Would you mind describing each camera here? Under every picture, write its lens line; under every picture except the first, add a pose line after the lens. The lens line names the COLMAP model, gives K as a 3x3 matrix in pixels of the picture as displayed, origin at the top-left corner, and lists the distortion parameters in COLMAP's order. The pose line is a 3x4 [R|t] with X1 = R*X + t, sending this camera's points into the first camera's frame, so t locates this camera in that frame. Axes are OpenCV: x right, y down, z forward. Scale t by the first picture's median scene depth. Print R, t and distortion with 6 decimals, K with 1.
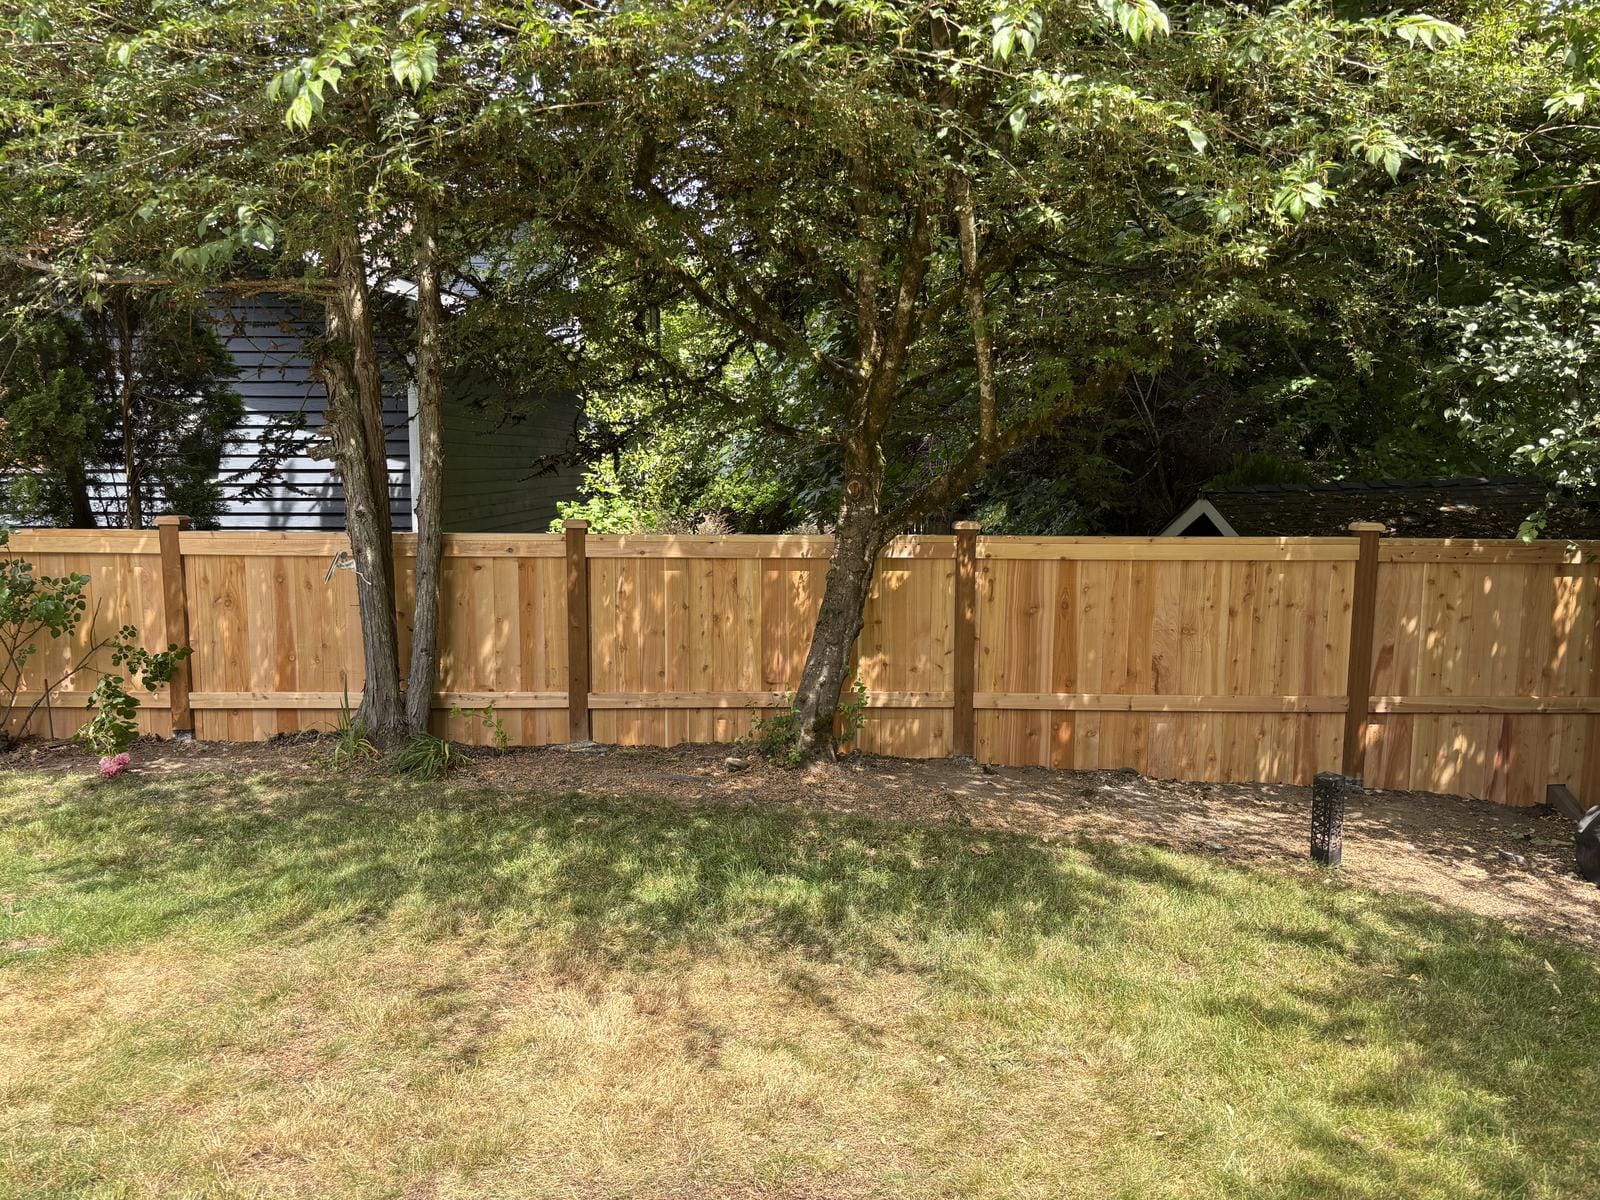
lens RADIAL K [[1211.9, 0, 792.8], [0, 1211.9, 601.8], [0, 0, 1]] dist [0.051693, -0.062465]
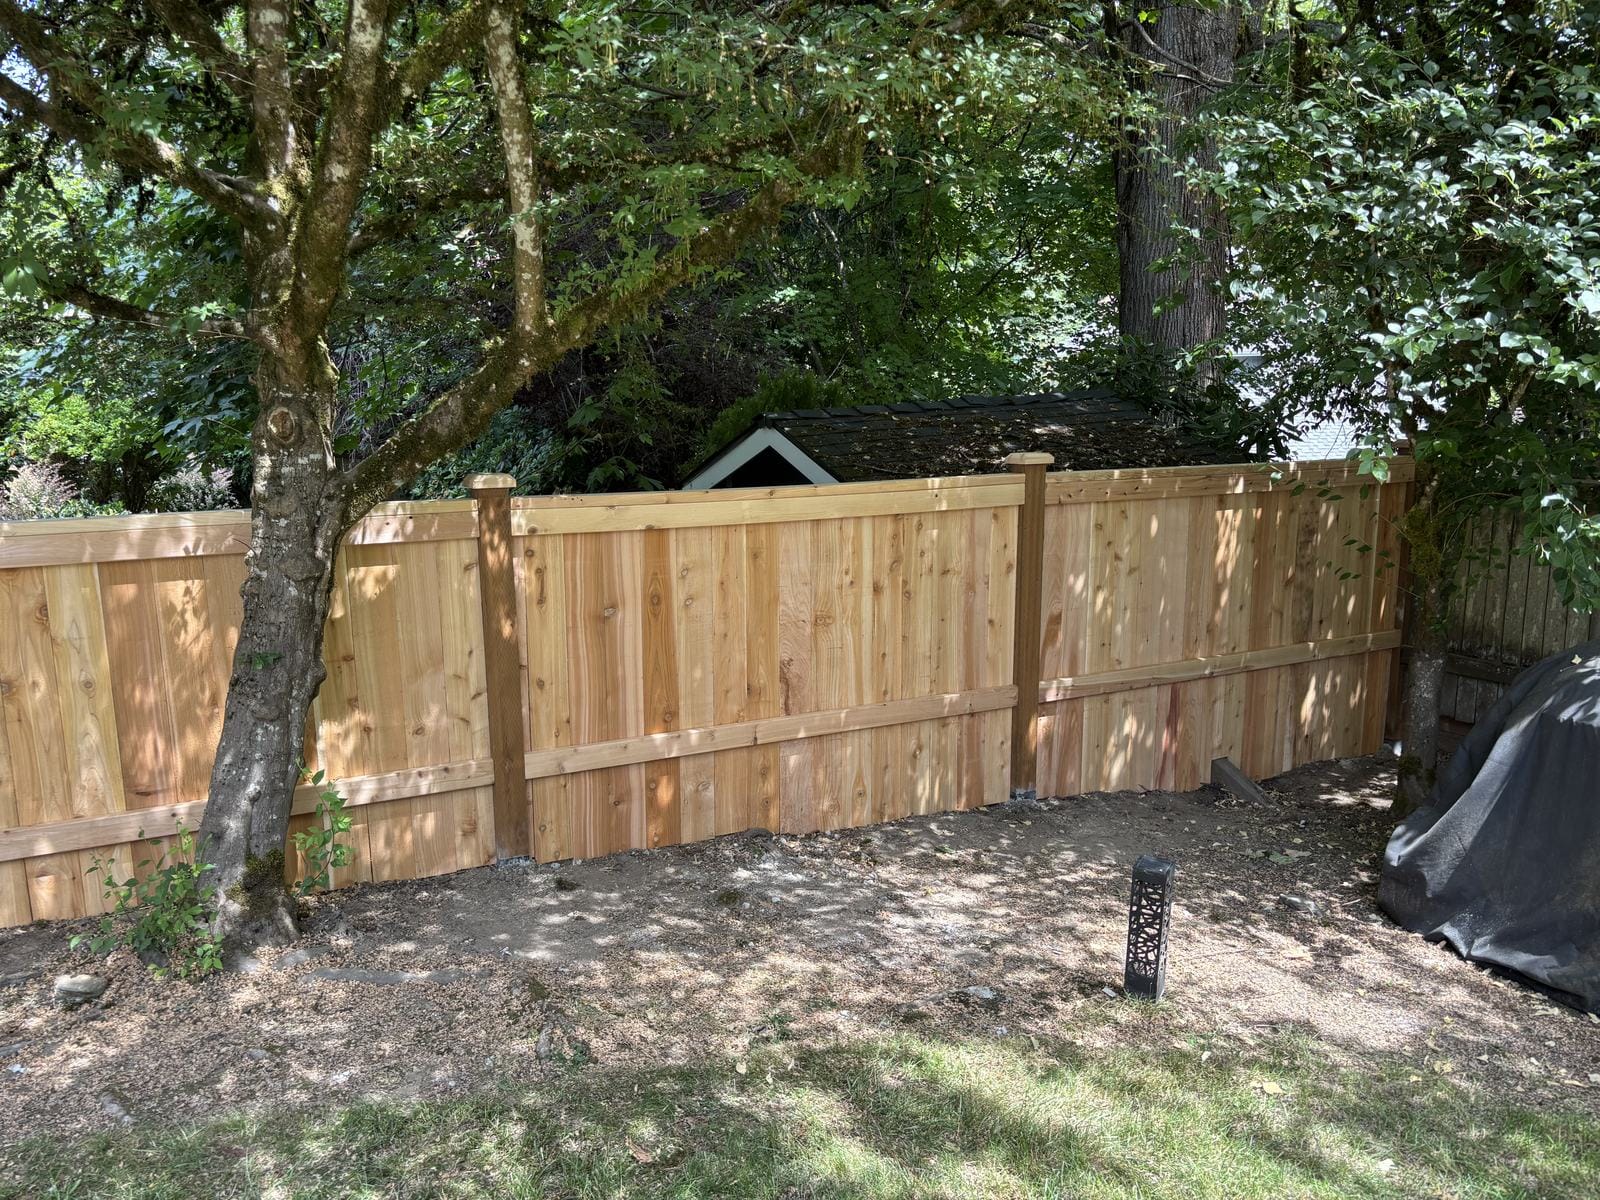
lens RADIAL K [[1211.9, 0, 798.0], [0, 1211.9, 607.5], [0, 0, 1]] dist [0.051693, -0.062465]
pose [[0.890914, -0.094102, 0.444316, 0.006678], [0.066019, 0.994741, 0.078301, -0.038248], [-0.449347, -0.040426, 0.892442, 0.397922]]
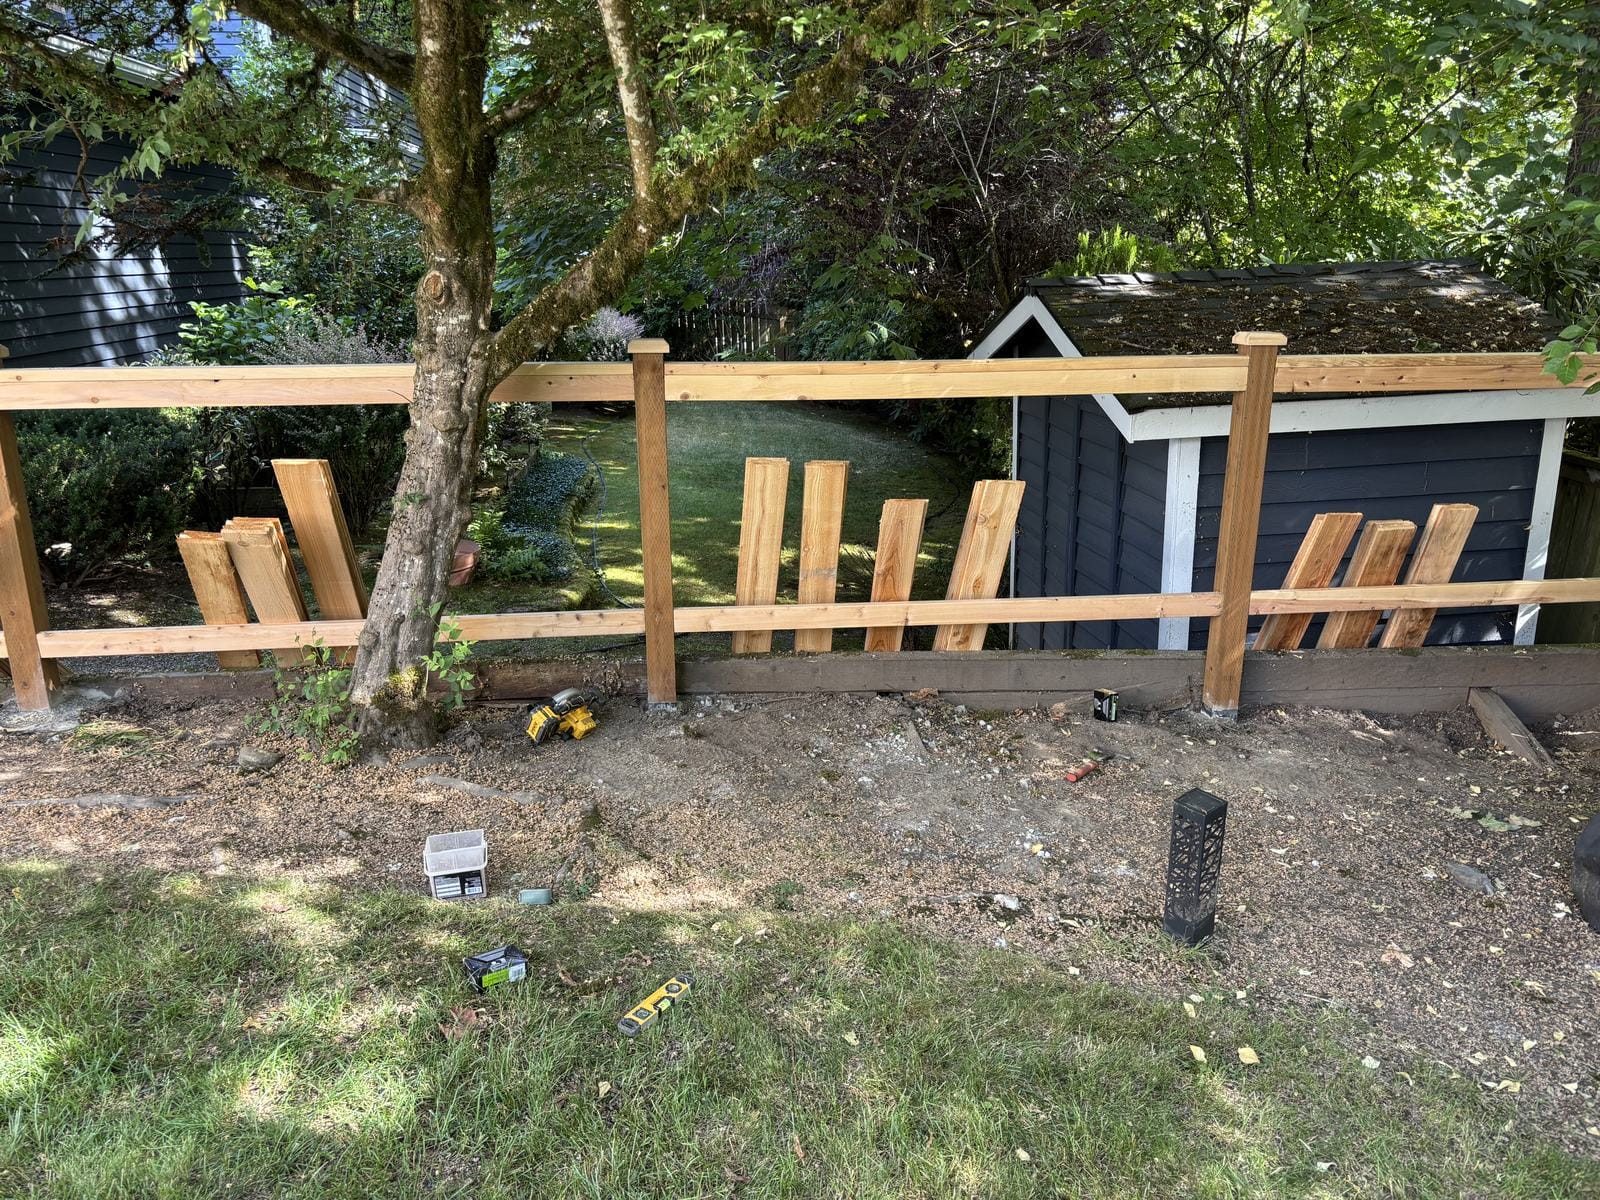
lens RADIAL K [[1211.9, 0, 803.0], [0, 1211.9, 590.9], [0, 0, 1]] dist [0.051693, -0.062465]
pose [[0.993084, -0.038150, 0.111034, 0.148638], [0.020208, 0.987163, 0.158434, -0.036142], [-0.115653, -0.155094, 0.981107, 0.363095]]
